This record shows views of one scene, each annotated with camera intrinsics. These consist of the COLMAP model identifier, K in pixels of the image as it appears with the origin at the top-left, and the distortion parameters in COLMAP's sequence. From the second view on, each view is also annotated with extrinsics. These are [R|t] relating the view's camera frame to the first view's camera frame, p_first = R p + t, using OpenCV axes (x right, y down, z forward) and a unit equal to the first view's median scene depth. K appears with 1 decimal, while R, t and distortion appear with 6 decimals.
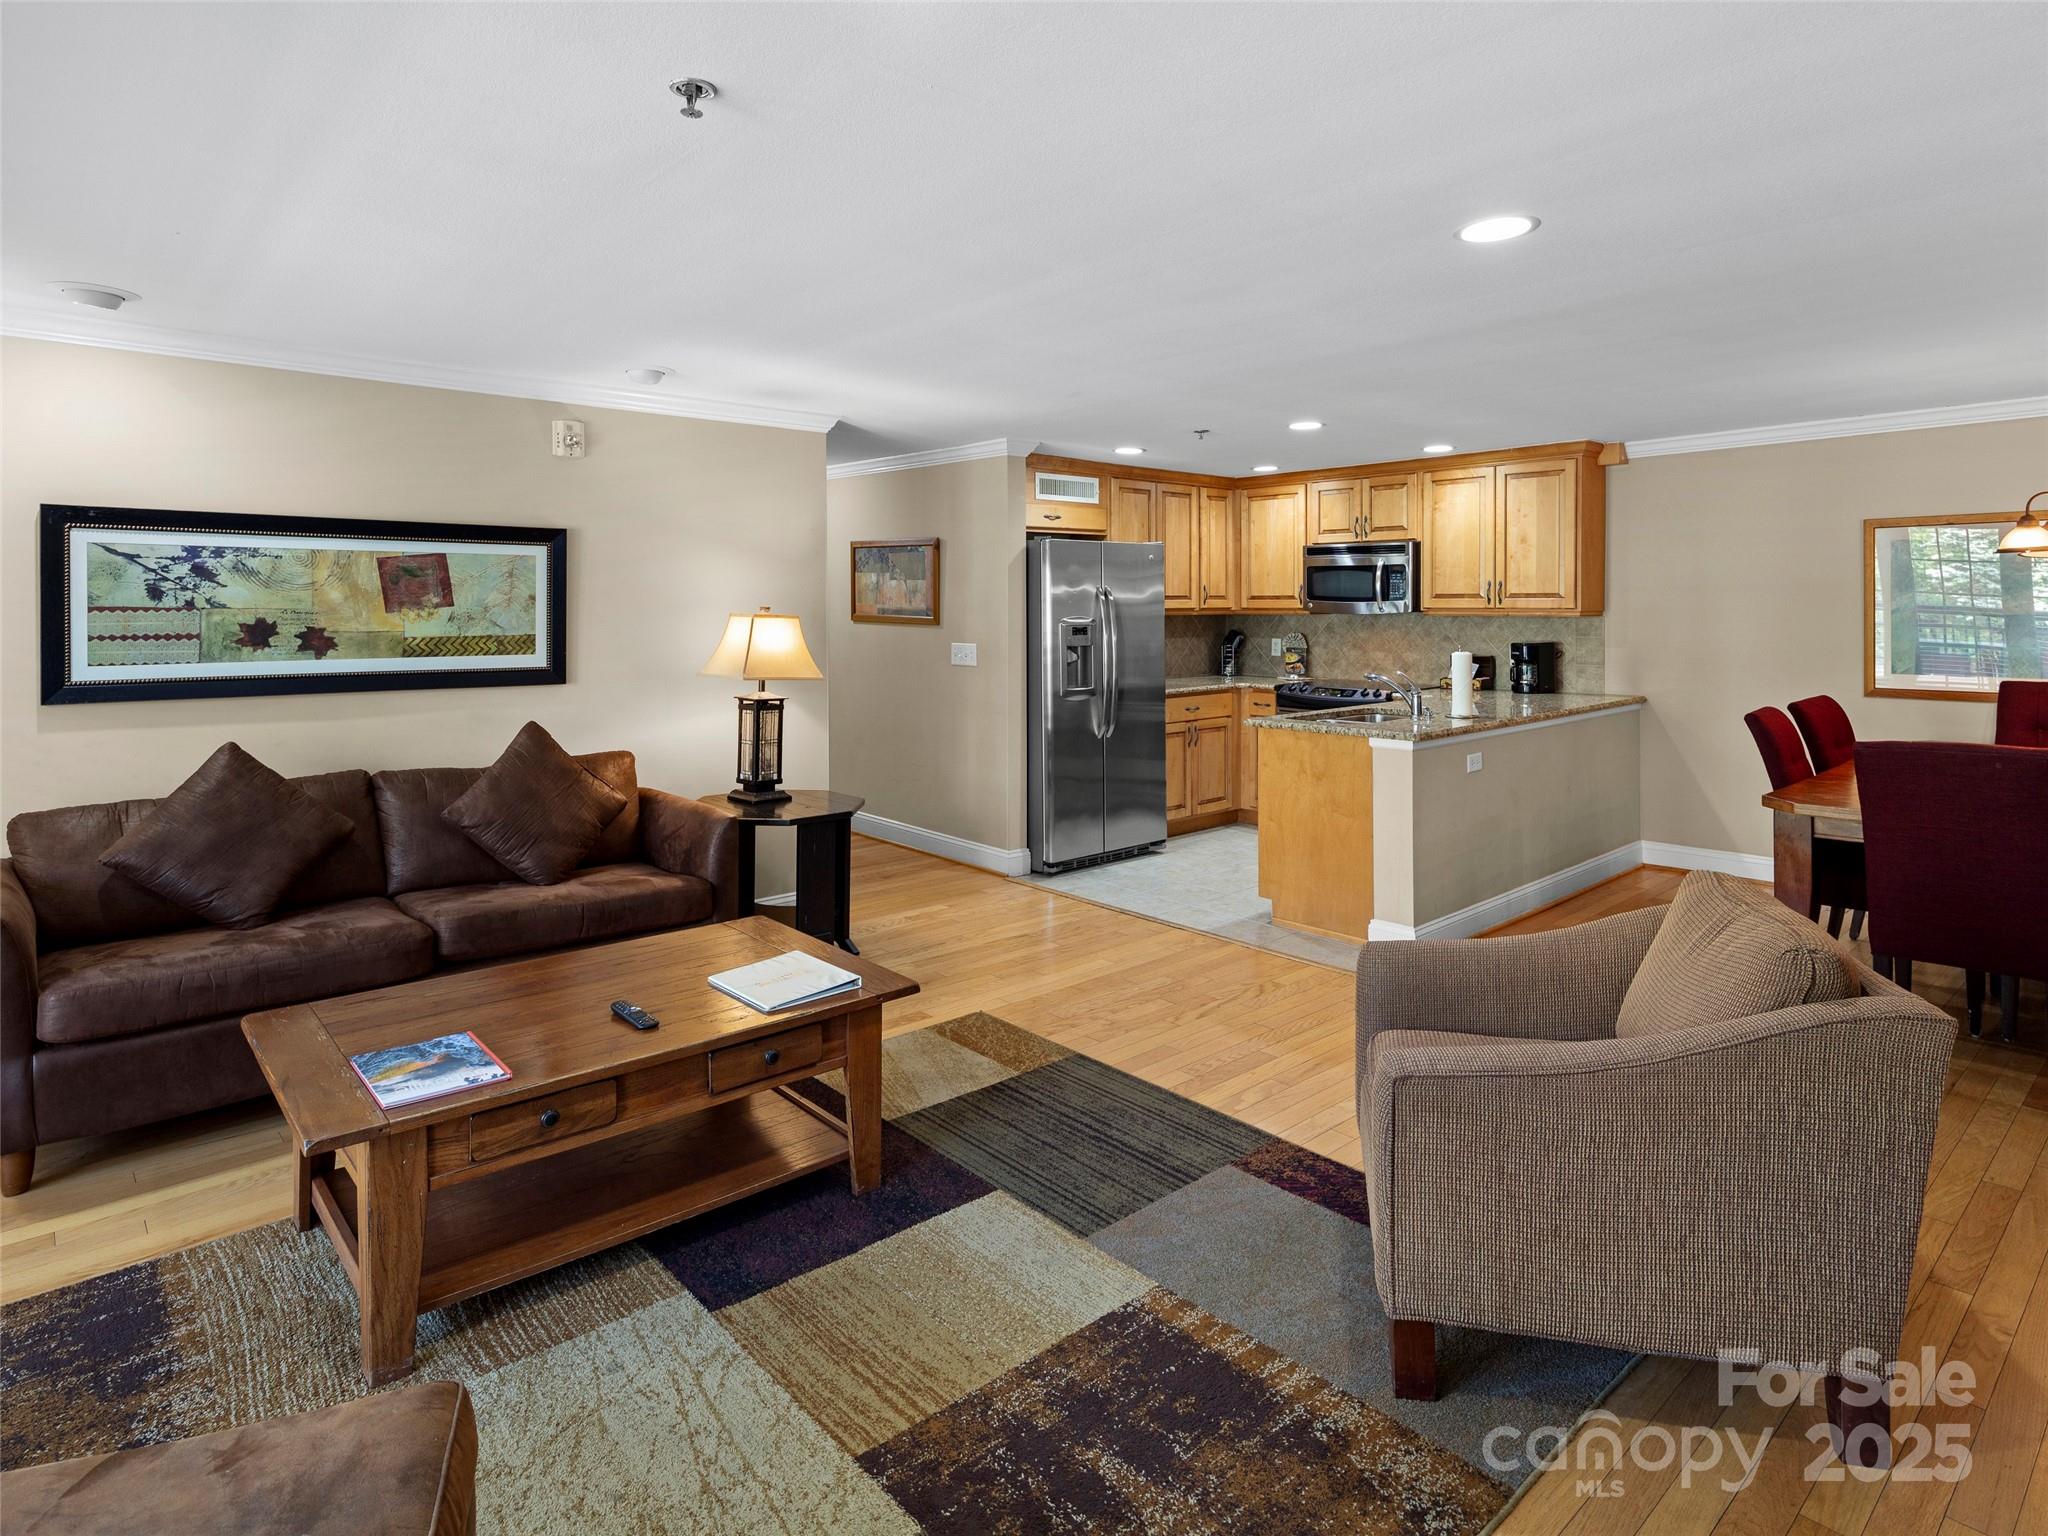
lens RADIAL K [[1130.5, 0, 1024.2], [0, 1130.5, 616.2], [0, 0, 1]] dist [0.006539, -0.005358]
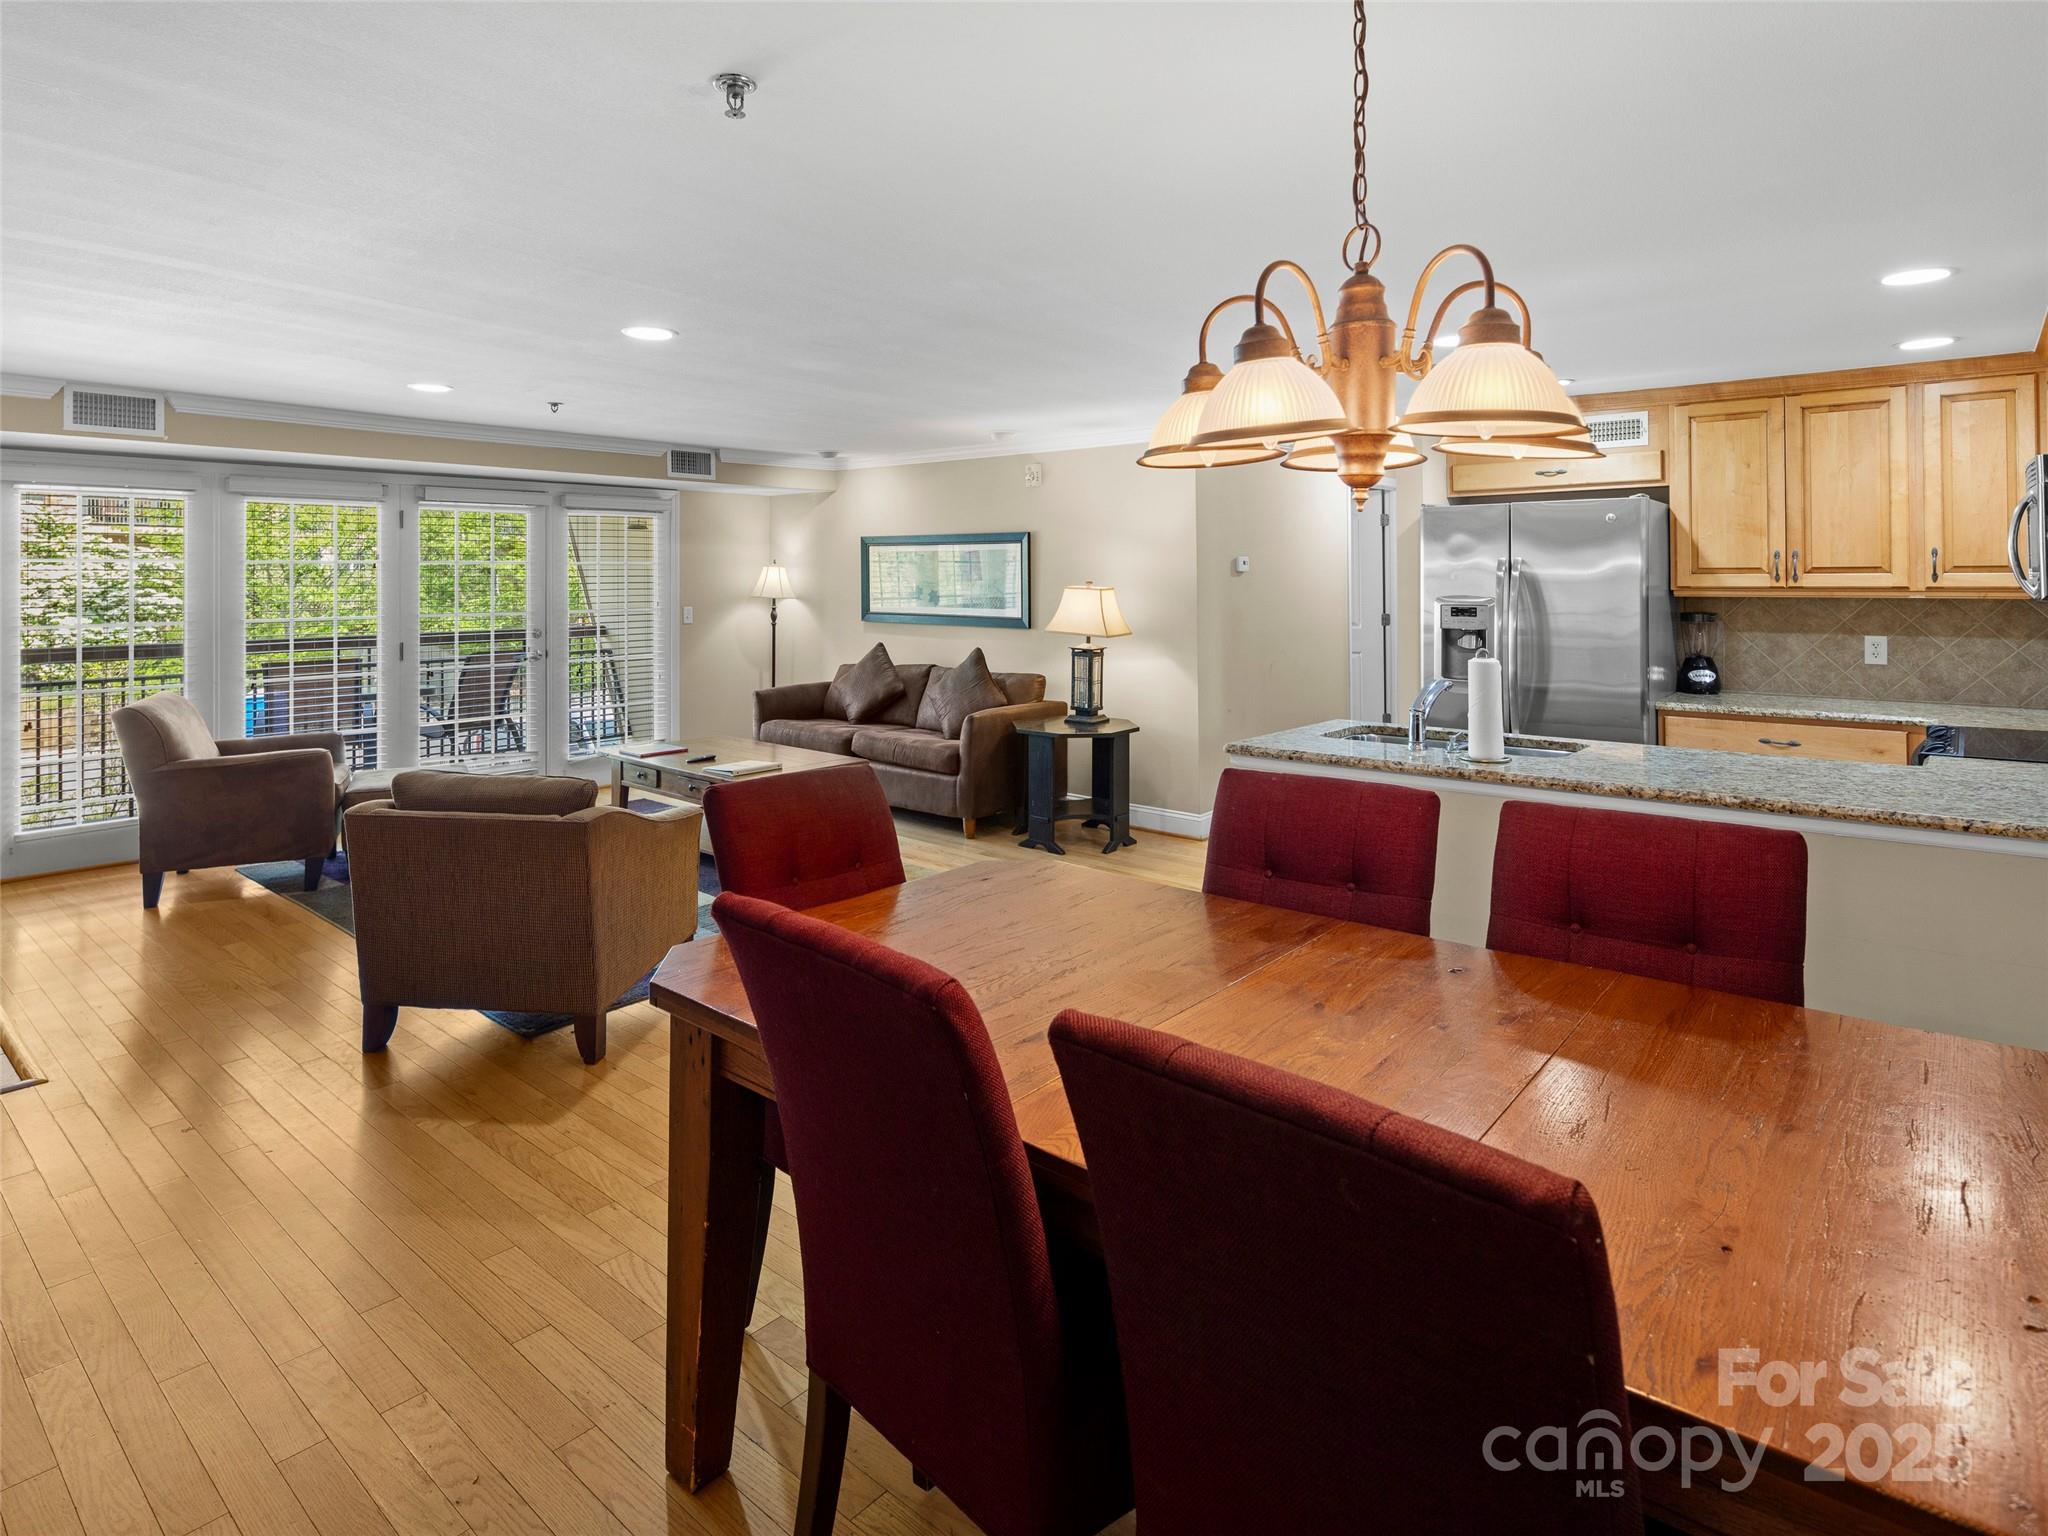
lens RADIAL K [[1130.5, 0, 1024.3], [0, 1130.5, 571.3], [0, 0, 1]] dist [0.006539, -0.005358]
pose [[0.140202, -0.002517, -0.990120, 0.839478], [-0.008852, 0.999954, -0.003796, -0.011379], [0.990083, 0.009297, 0.140173, 0.553929]]
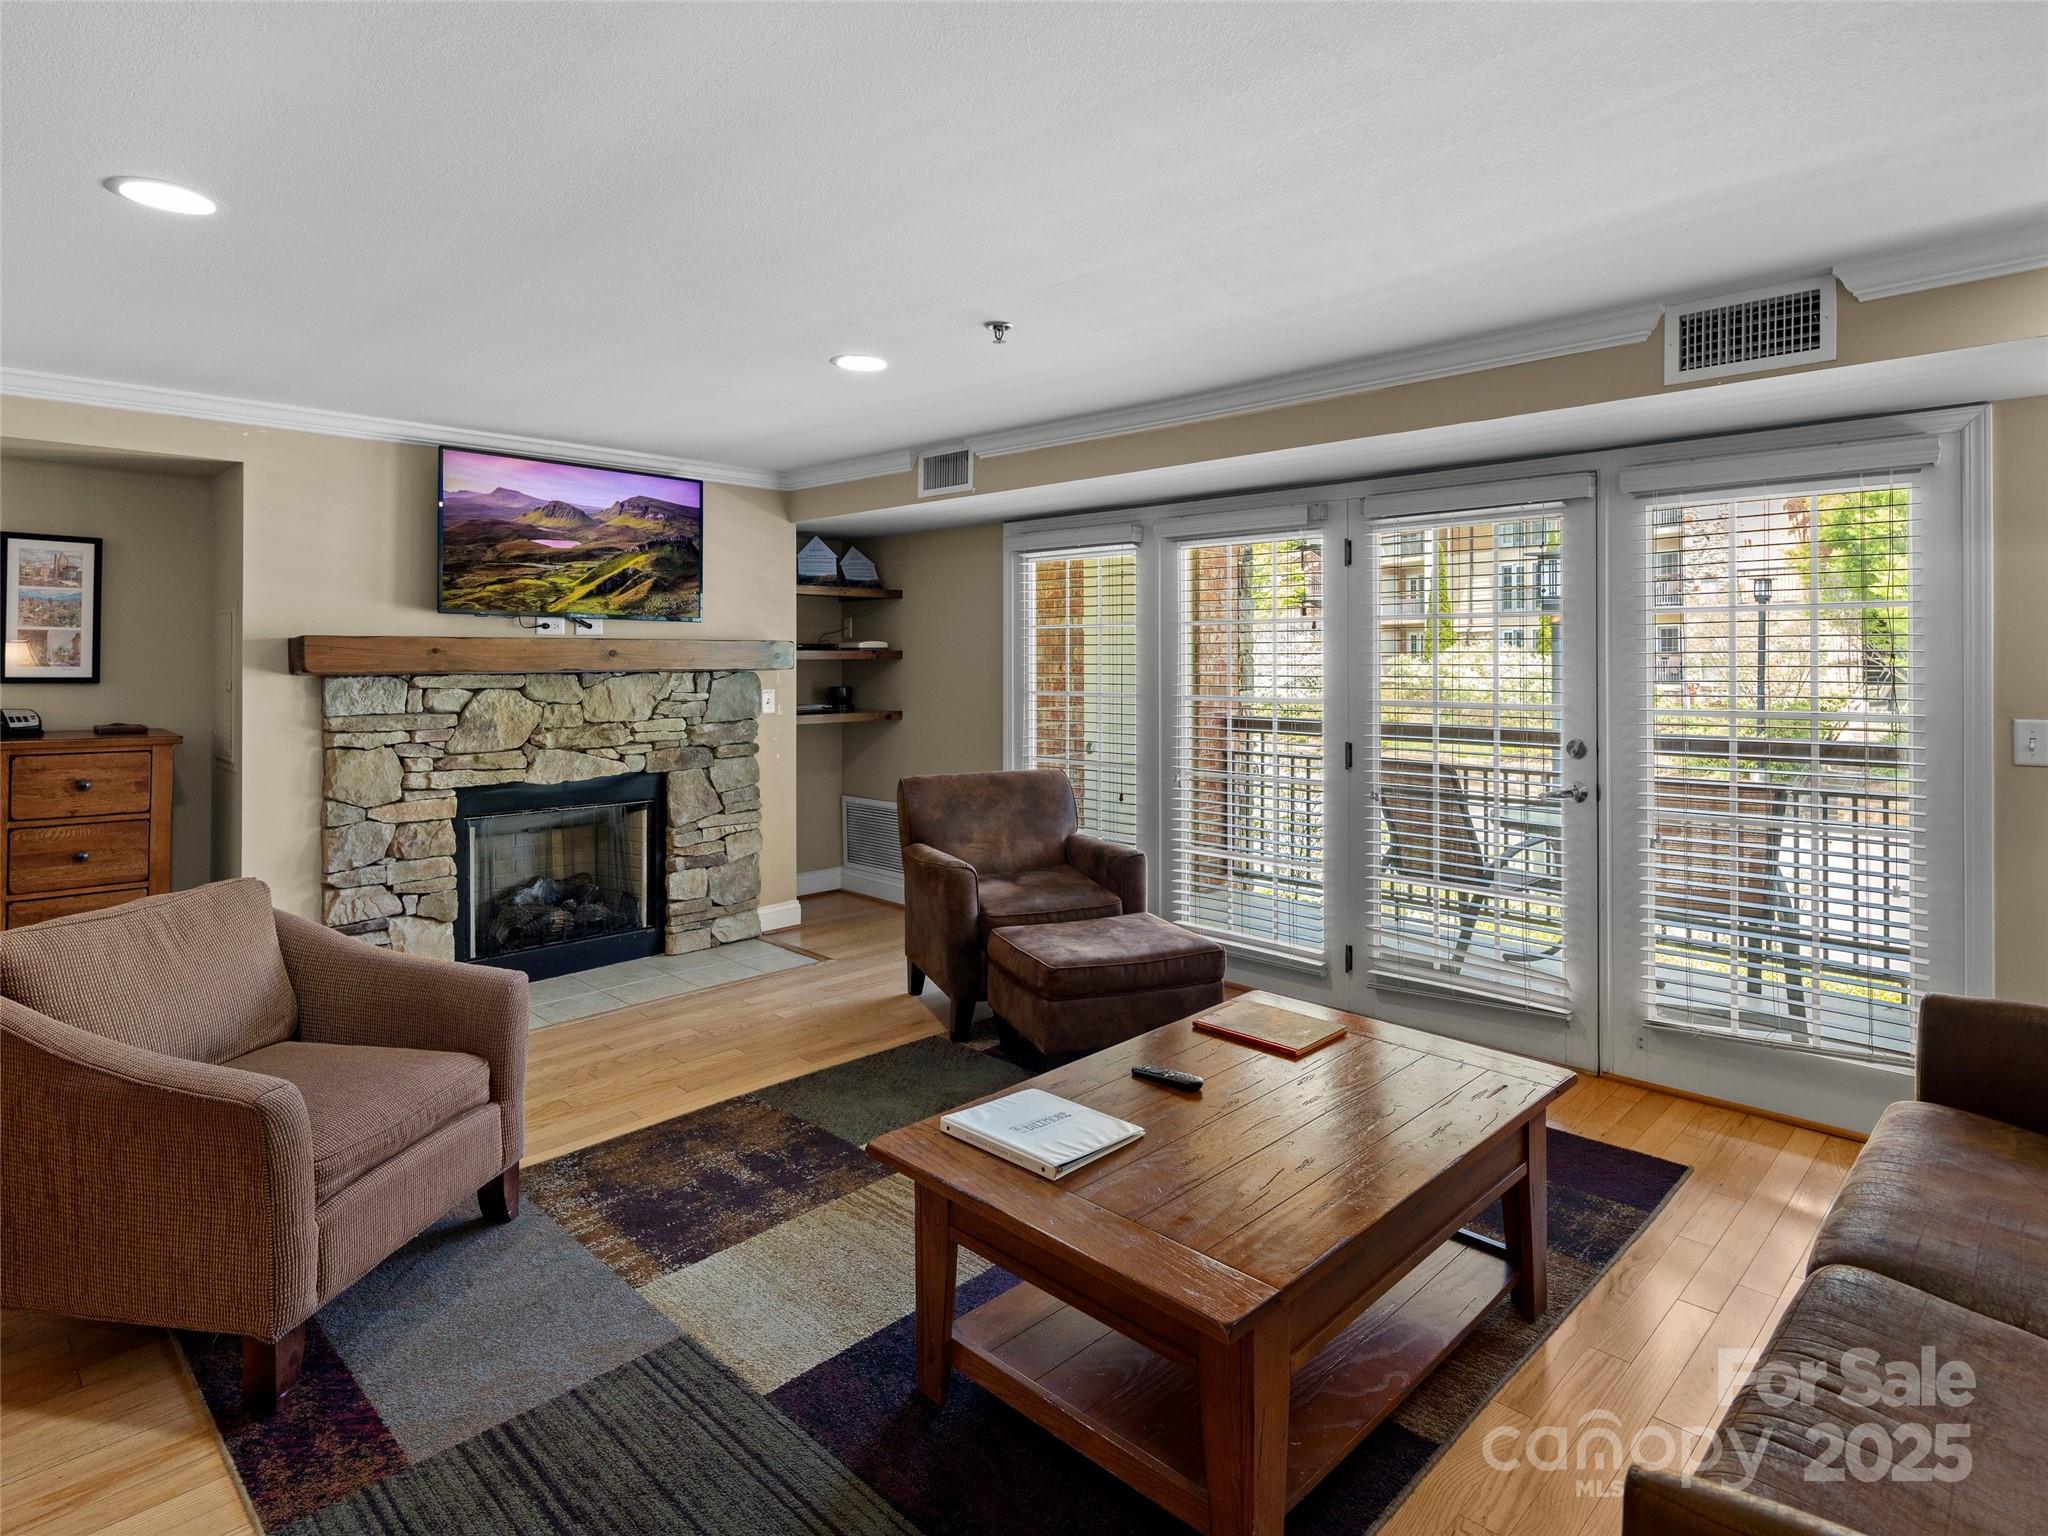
lens RADIAL K [[1130.5, 0, 1008.4], [0, 1130.5, 647.1], [0, 0, 1]] dist [0.006539, -0.005358]
pose [[-0.998734, 0.002679, -0.050241, -0.068673], [0.002436, 0.999985, 0.004892, -0.004975], [0.050253, 0.004763, -0.998725, 0.803657]]
